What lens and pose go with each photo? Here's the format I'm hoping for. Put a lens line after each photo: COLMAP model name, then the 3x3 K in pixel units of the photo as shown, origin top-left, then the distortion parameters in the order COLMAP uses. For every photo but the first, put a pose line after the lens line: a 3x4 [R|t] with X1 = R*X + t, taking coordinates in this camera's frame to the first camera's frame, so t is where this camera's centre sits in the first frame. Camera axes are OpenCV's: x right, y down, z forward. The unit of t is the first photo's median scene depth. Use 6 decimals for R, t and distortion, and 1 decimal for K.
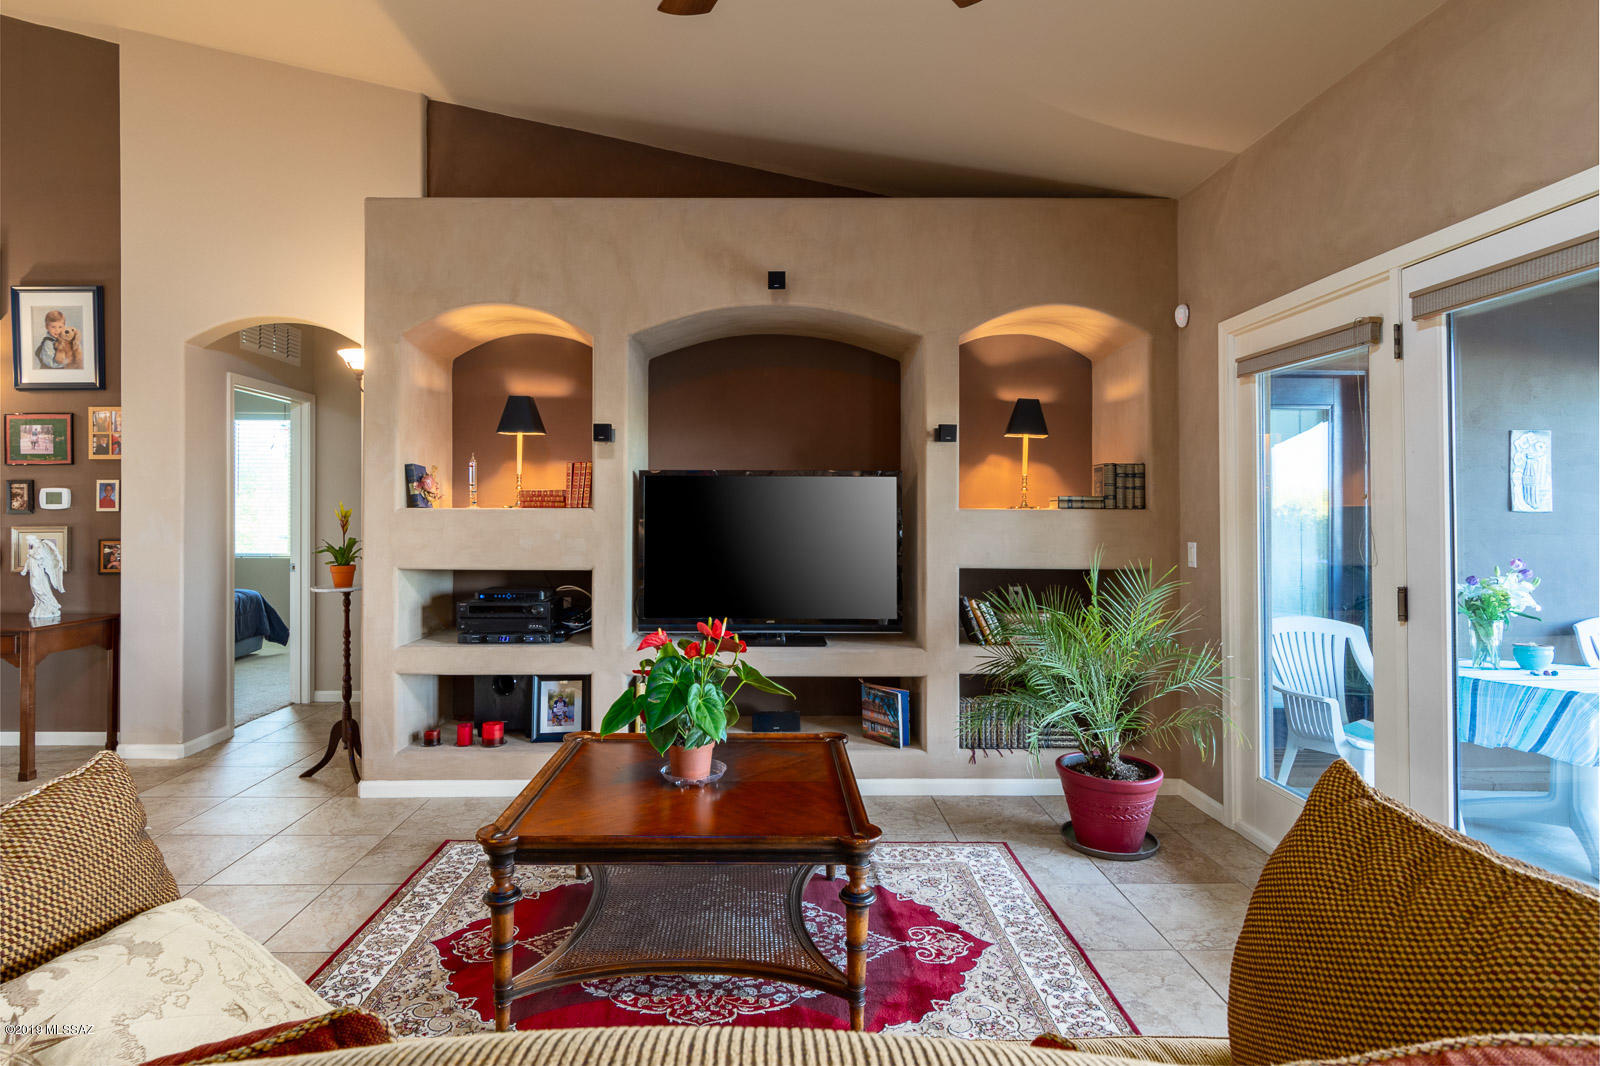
lens RADIAL K [[865.0, 0, 765.8], [0, 865.0, 511.1], [0, 0, 1]] dist [0.003489, -0.000756]
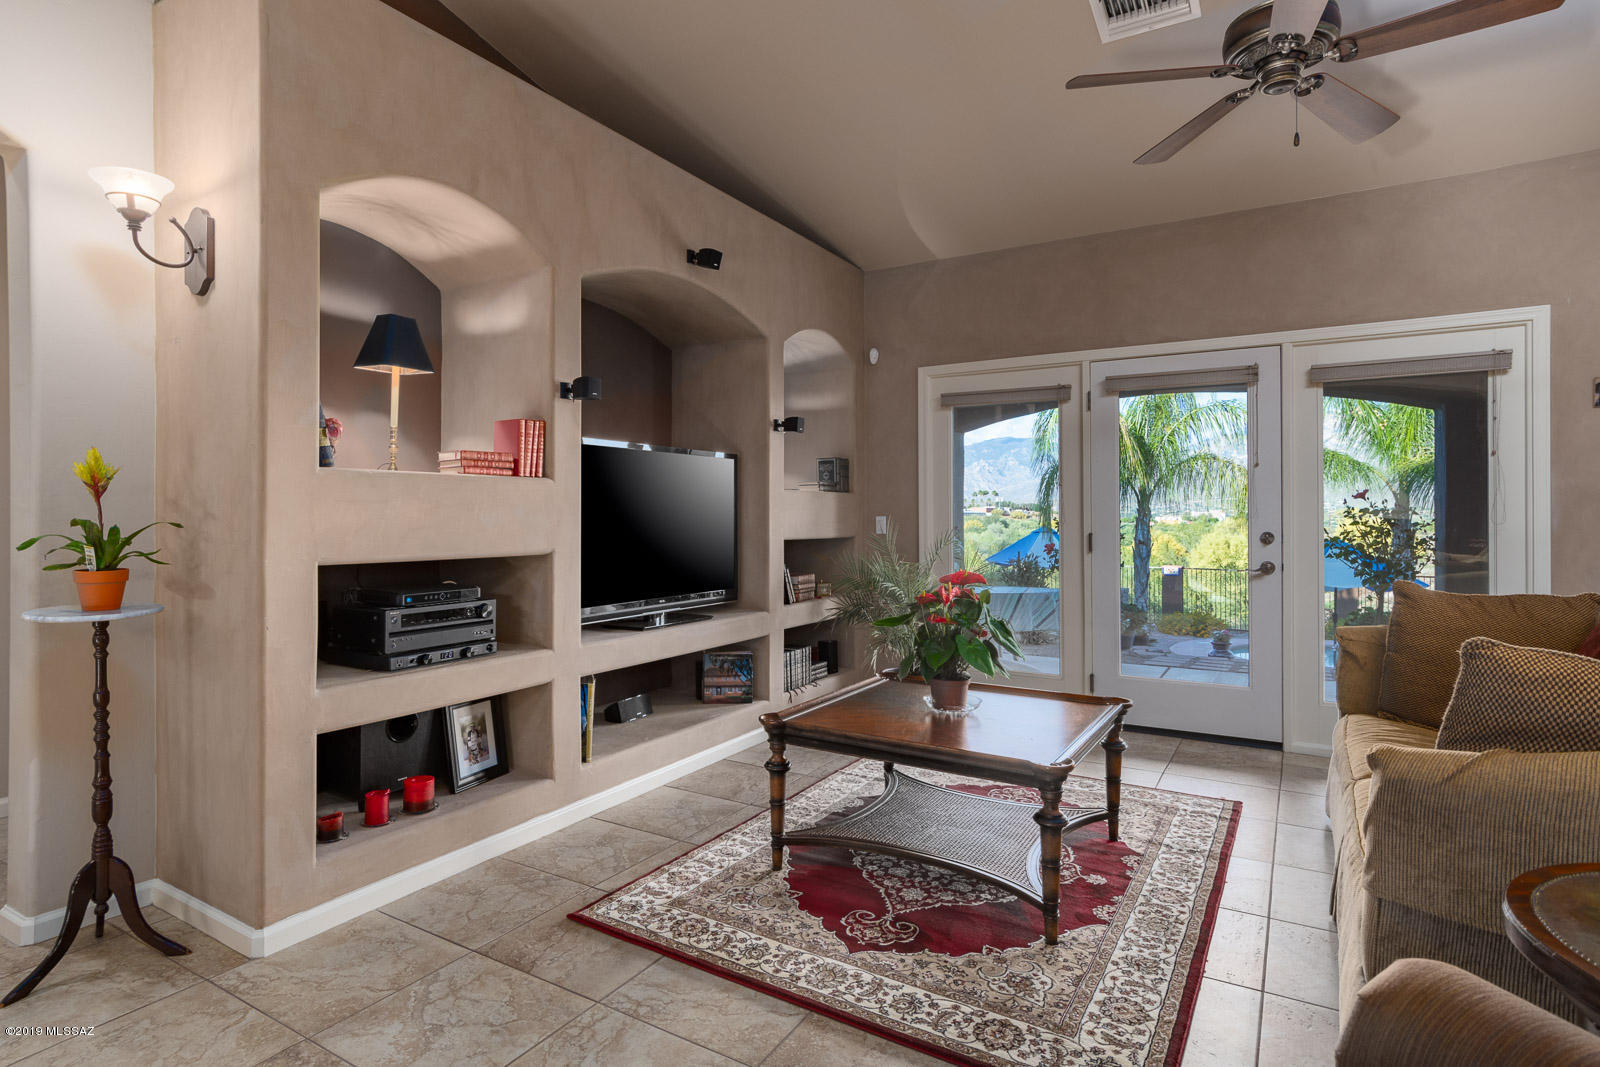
lens RADIAL K [[865.0, 0, 765.8], [0, 865.0, 511.6], [0, 0, 1]] dist [0.003489, -0.000756]
pose [[0.525518, 0.000874, 0.850782, -0.807548], [-0.000777, 1.000000, -0.000547, 0.028887], [-0.850782, -0.000373, 0.525519, 0.409445]]
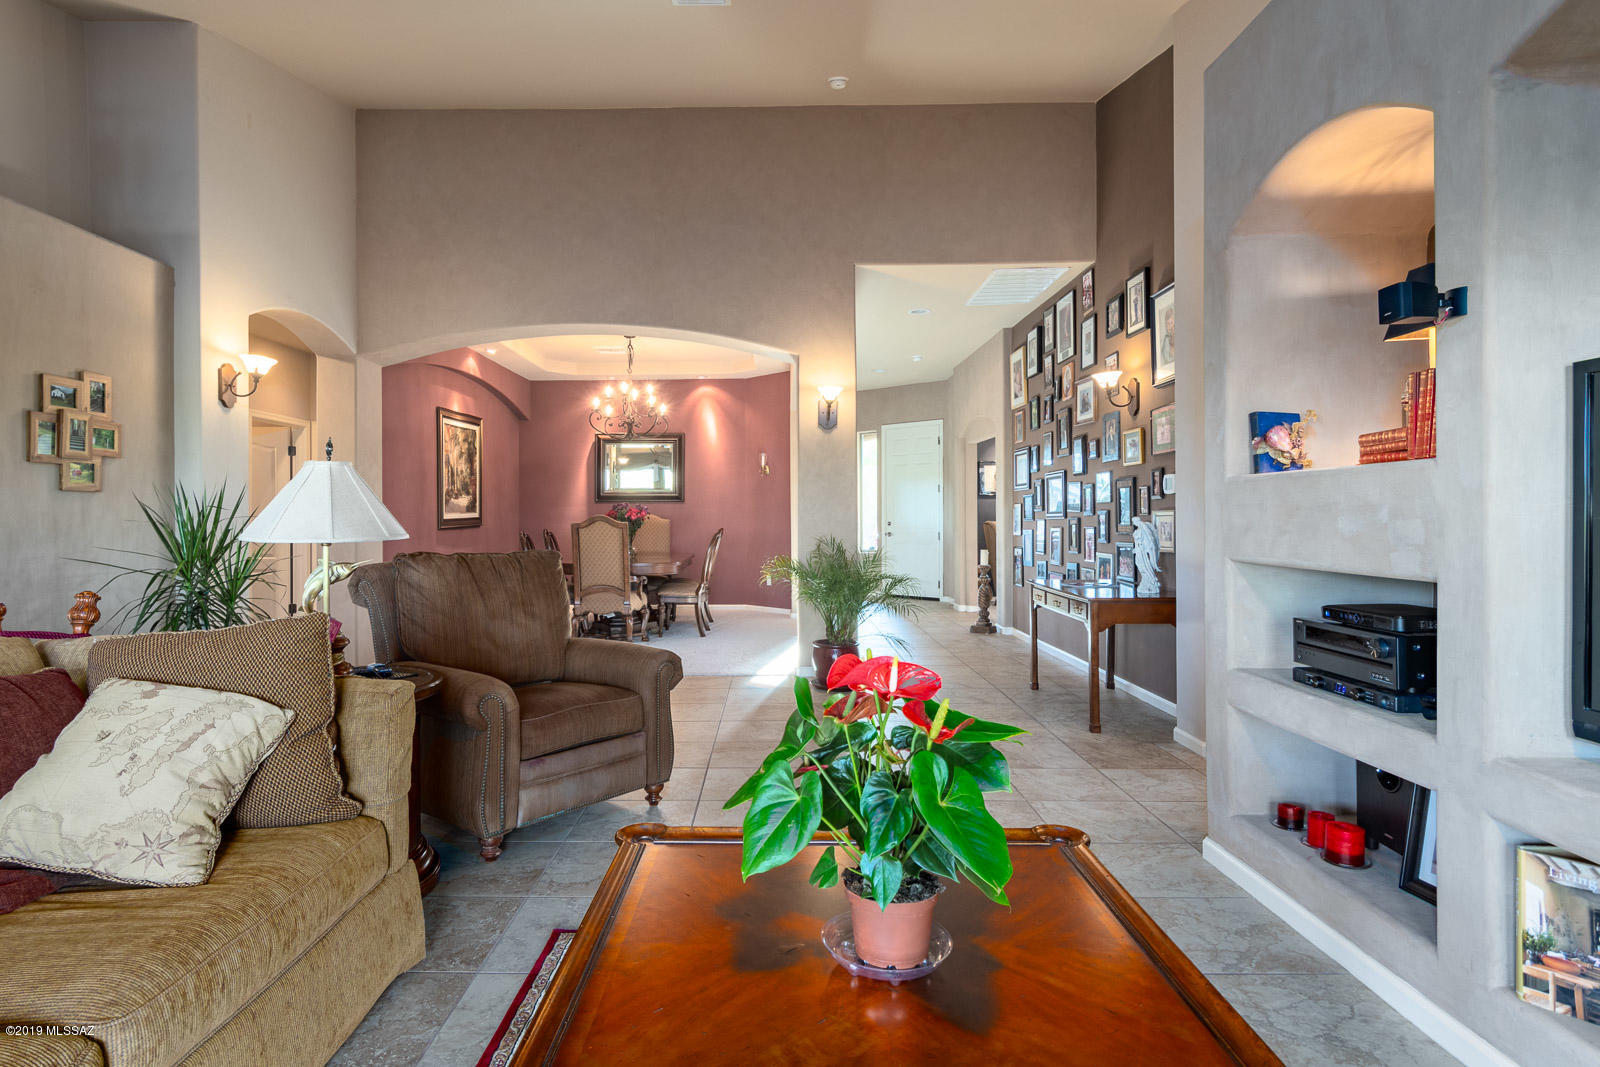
lens RADIAL K [[865.0, 0, 765.8], [0, 865.0, 511.6], [0, 0, 1]] dist [0.003489, -0.000756]
pose [[-0.008494, -0.002451, -0.999961, 0.303746], [0.005947, 0.999979, -0.002502, 0.026718], [0.999946, -0.005968, -0.008479, 0.631197]]
